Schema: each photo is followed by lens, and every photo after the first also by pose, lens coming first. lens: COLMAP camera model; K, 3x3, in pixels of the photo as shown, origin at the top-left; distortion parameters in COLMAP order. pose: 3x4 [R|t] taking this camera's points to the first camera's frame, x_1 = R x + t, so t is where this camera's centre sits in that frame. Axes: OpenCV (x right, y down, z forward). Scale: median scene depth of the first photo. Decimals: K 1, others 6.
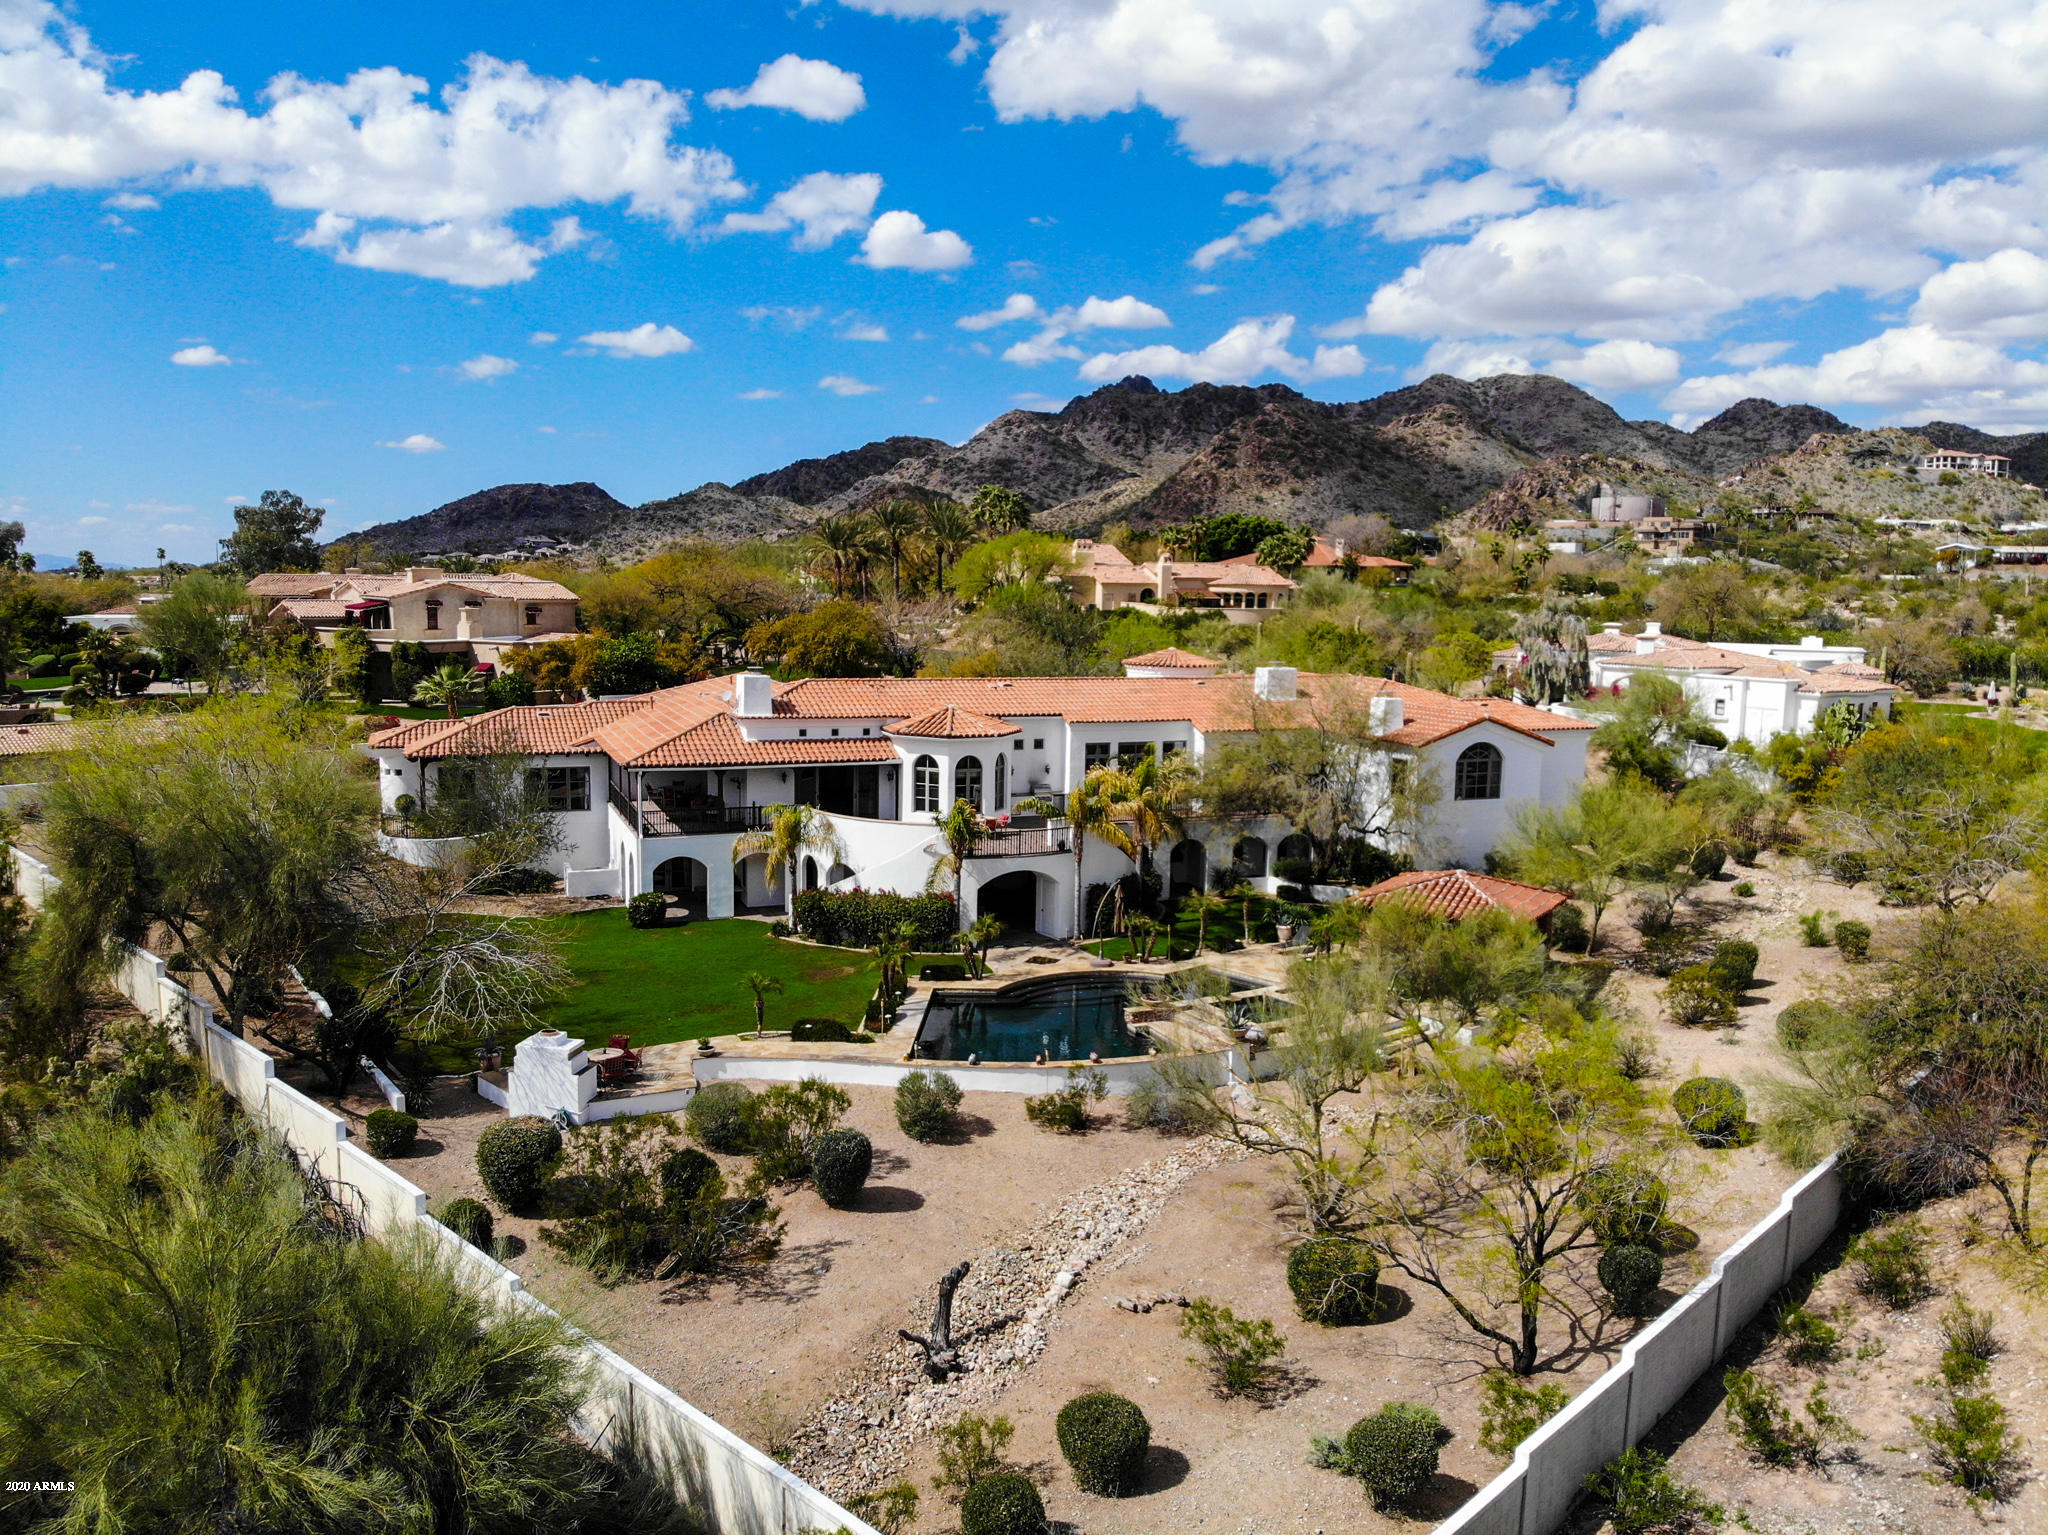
lens RADIAL K [[1525.9, 0, 1020.9], [0, 1525.9, 779.2], [0, 0, 1]] dist [0.060045, -0.183310]
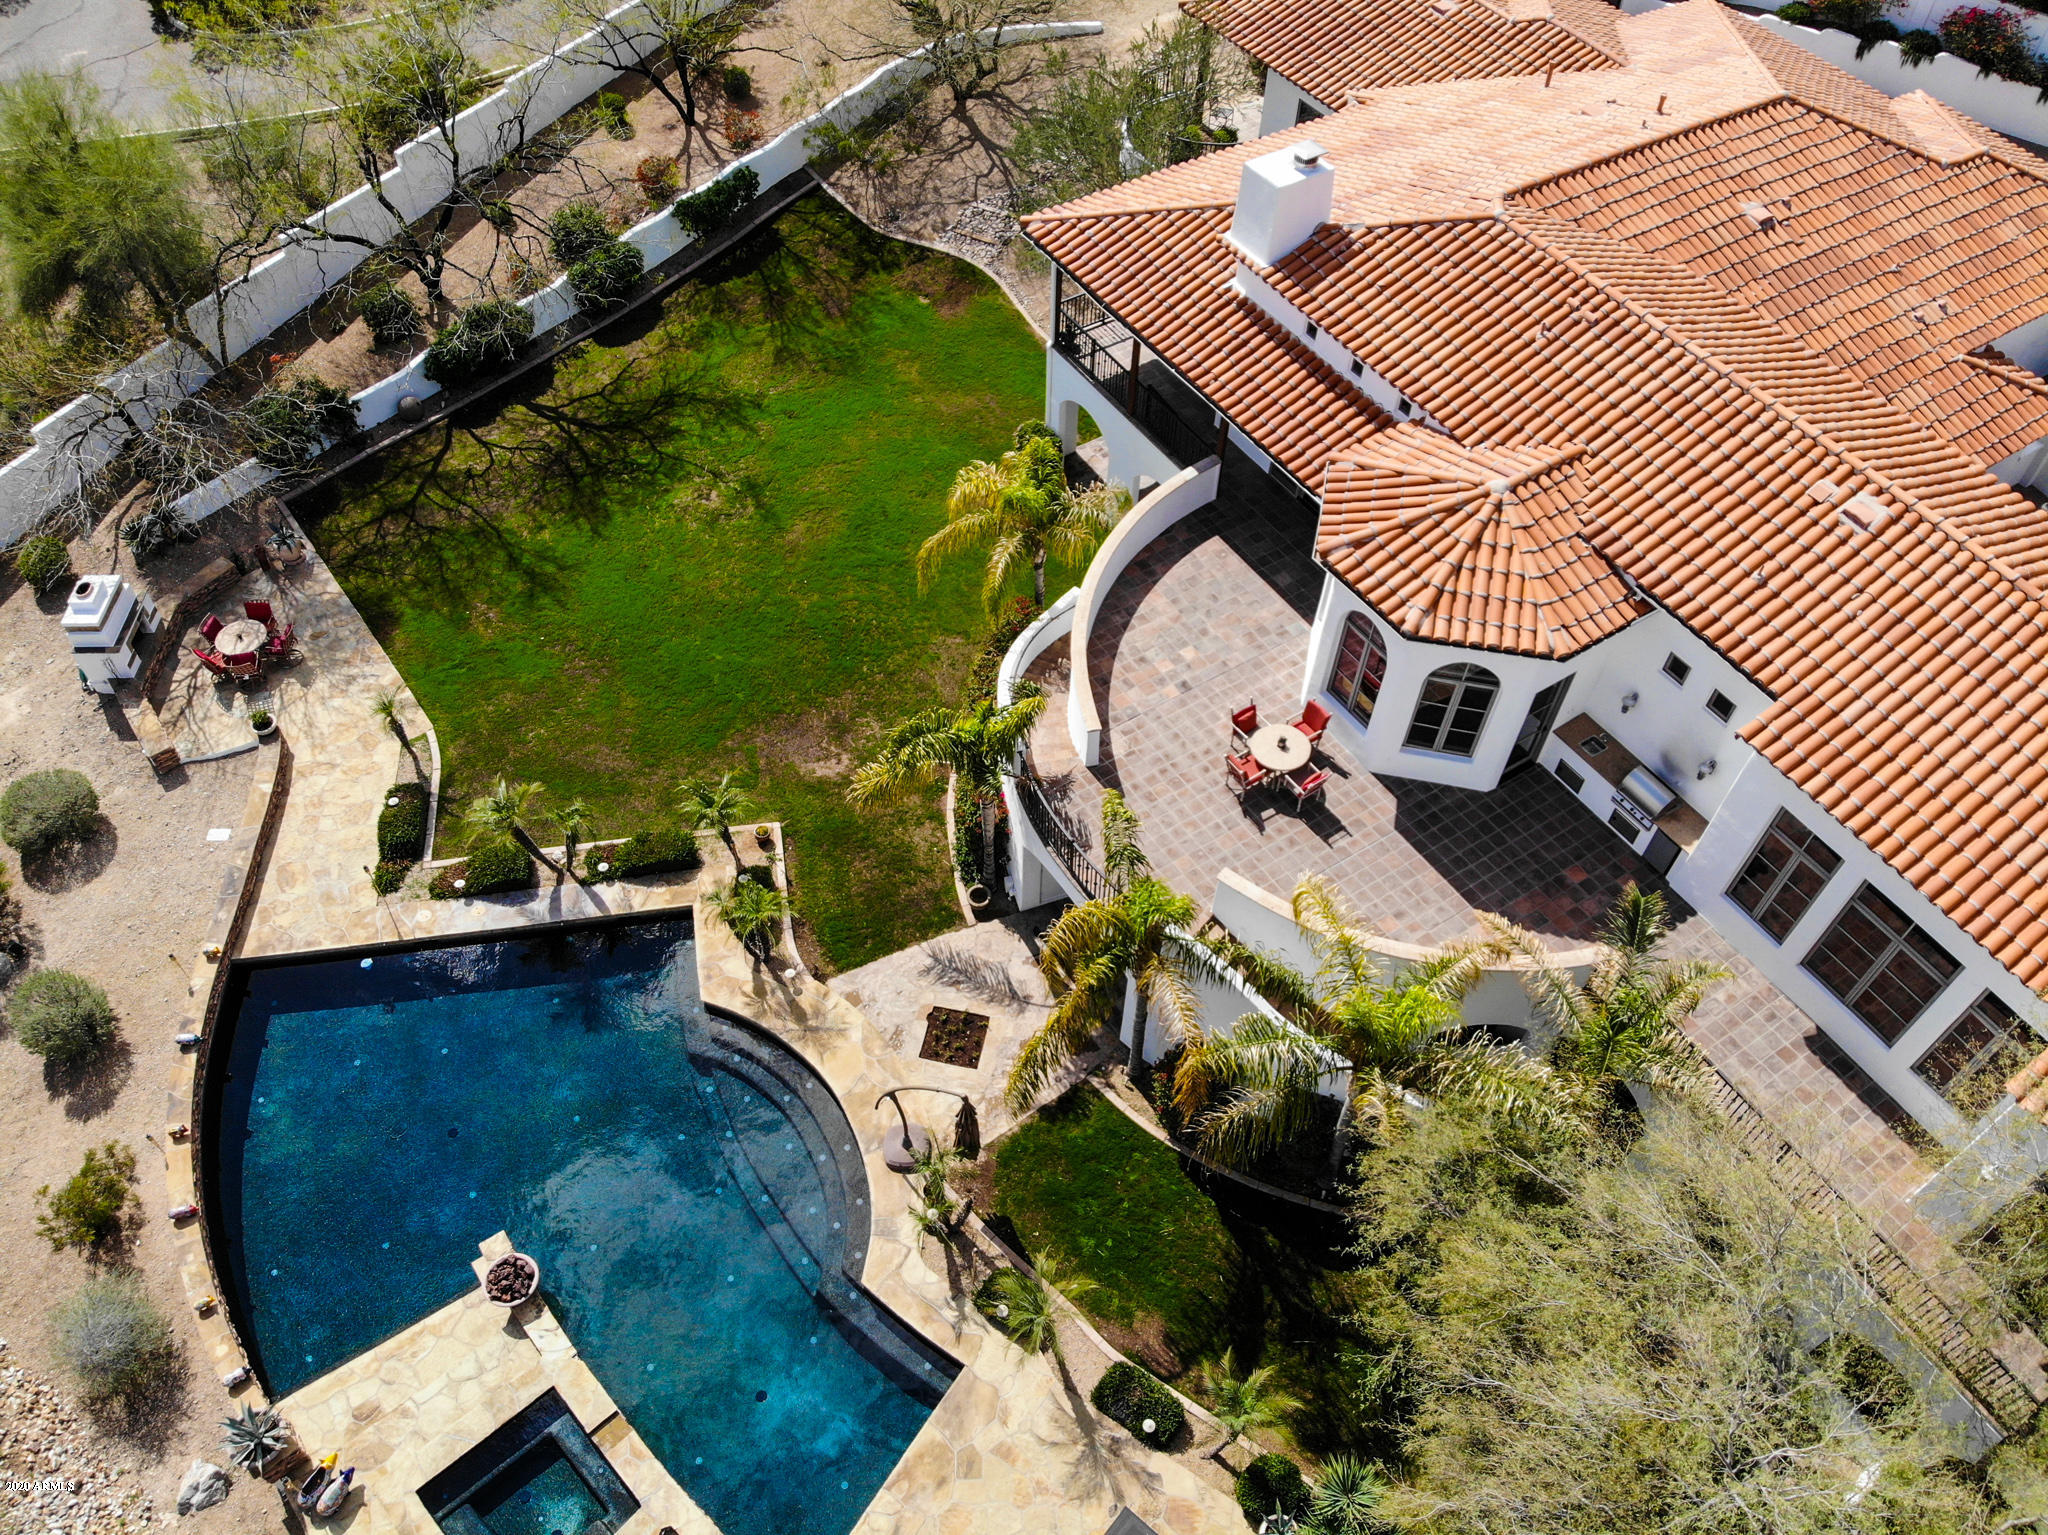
lens RADIAL K [[1514.8, 0, 1031.5], [0, 1514.8, 787.7], [0, 0, 1]] dist [0.076279, -0.205808]
pose [[0.192681, 0.761569, -0.618778, 0.174446], [-0.140175, 0.645490, 0.750795, -0.207409], [0.971198, -0.057926, 0.231127, 0.587763]]
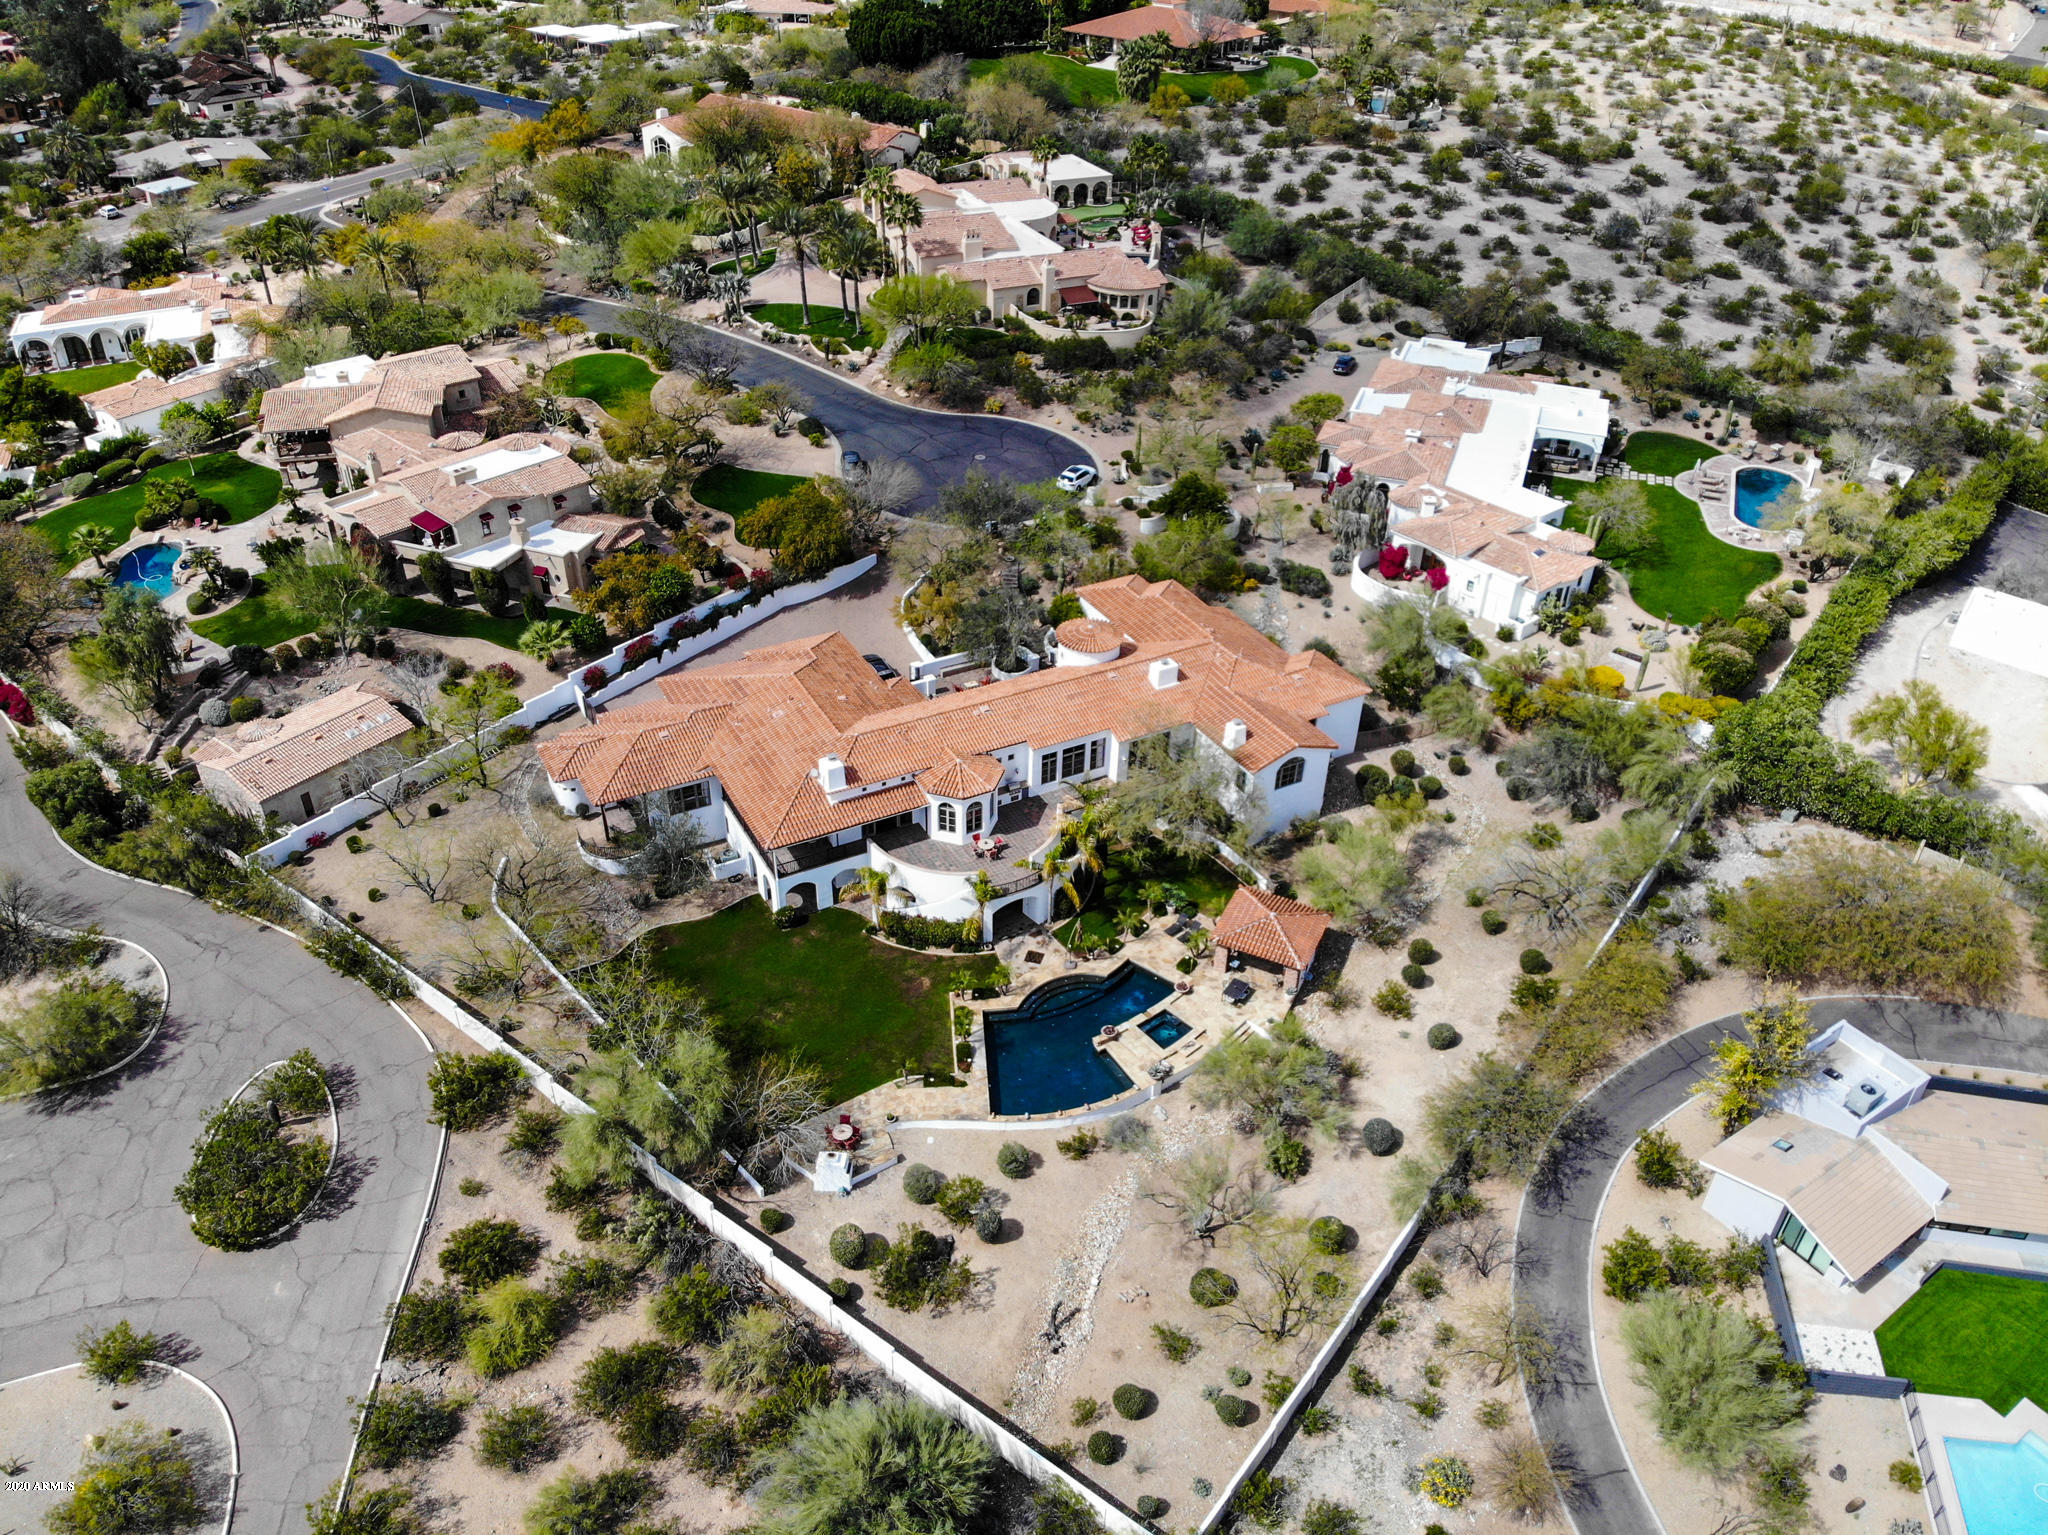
lens RADIAL K [[1514.8, 0, 1031.5], [0, 1514.8, 787.7], [0, 0, 1]] dist [0.076279, -0.205808]
pose [[0.992350, -0.070098, 0.101624, -0.096149], [0.014477, 0.883560, 0.468094, -0.547426], [-0.122603, -0.463042, 0.877816, -0.264932]]
